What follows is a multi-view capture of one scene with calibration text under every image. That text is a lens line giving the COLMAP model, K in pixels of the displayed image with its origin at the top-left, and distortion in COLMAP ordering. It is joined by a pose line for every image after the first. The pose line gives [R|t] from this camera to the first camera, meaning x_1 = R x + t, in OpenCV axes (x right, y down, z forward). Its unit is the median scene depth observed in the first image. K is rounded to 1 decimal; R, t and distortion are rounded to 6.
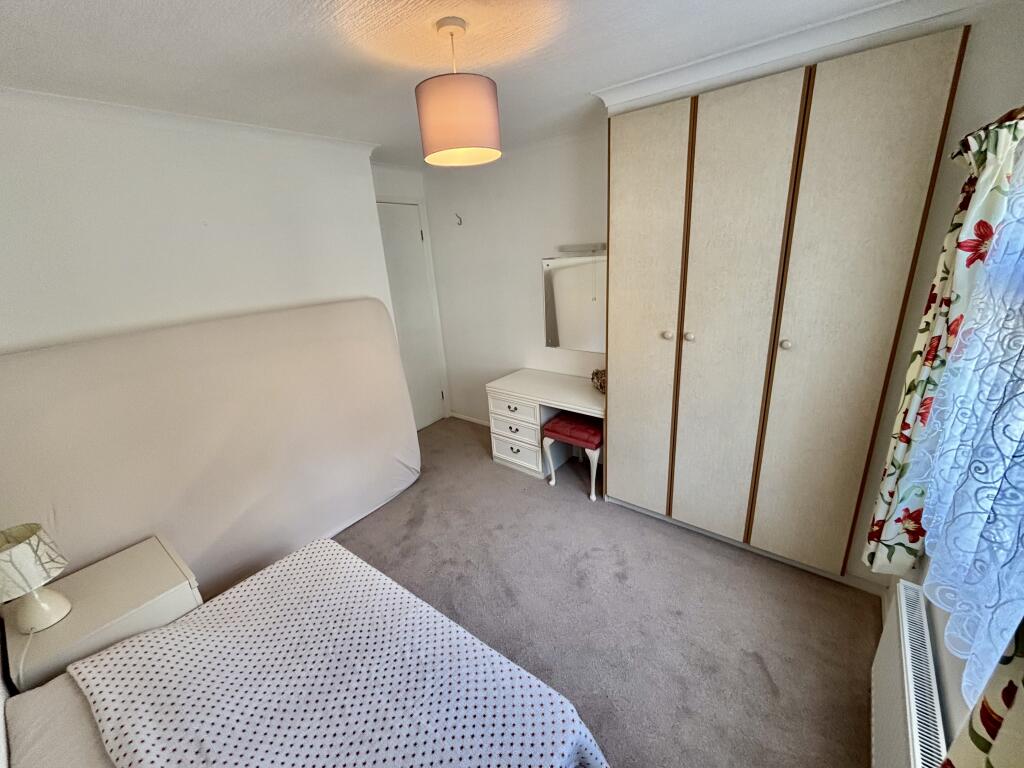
lens RADIAL K [[416.4, 0, 512.2], [0, 416.4, 384.6], [0, 0, 1]] dist [-0.001793, -0.000172]
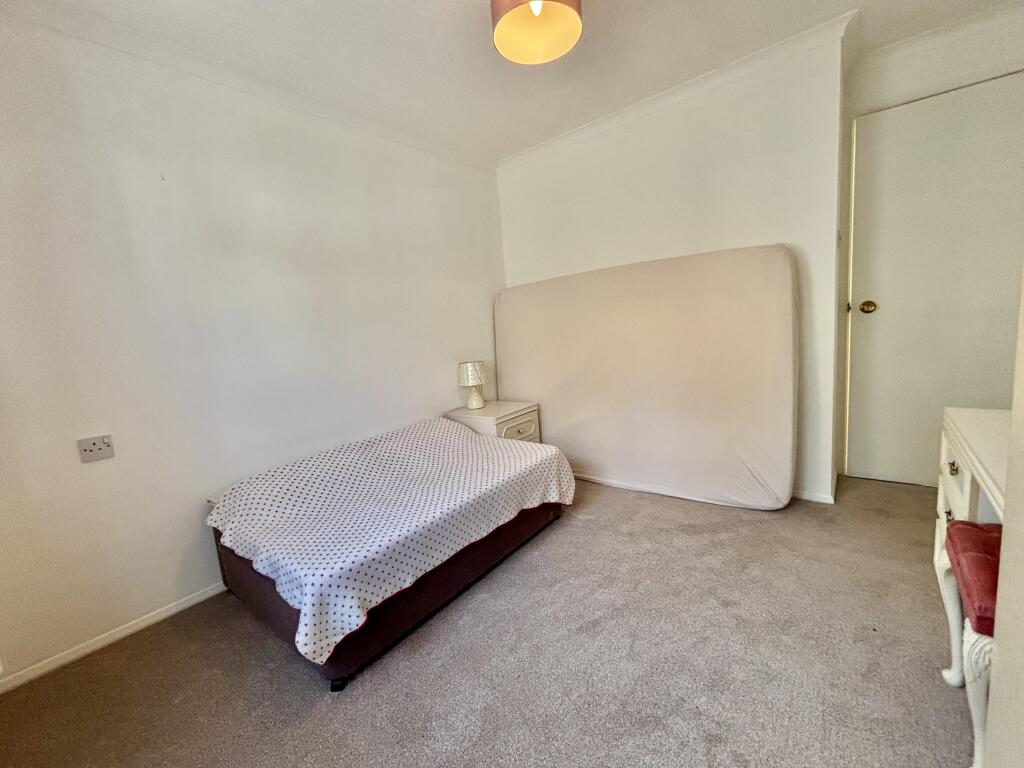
lens RADIAL K [[416.4, 0, 511.2], [0, 416.4, 382.6], [0, 0, 1]] dist [-0.001793, -0.000172]
pose [[-0.006970, 0.211044, -0.977452, 0.477500], [-0.188051, 0.959759, 0.208564, -0.041190], [0.982135, 0.185264, 0.032997, 0.560999]]
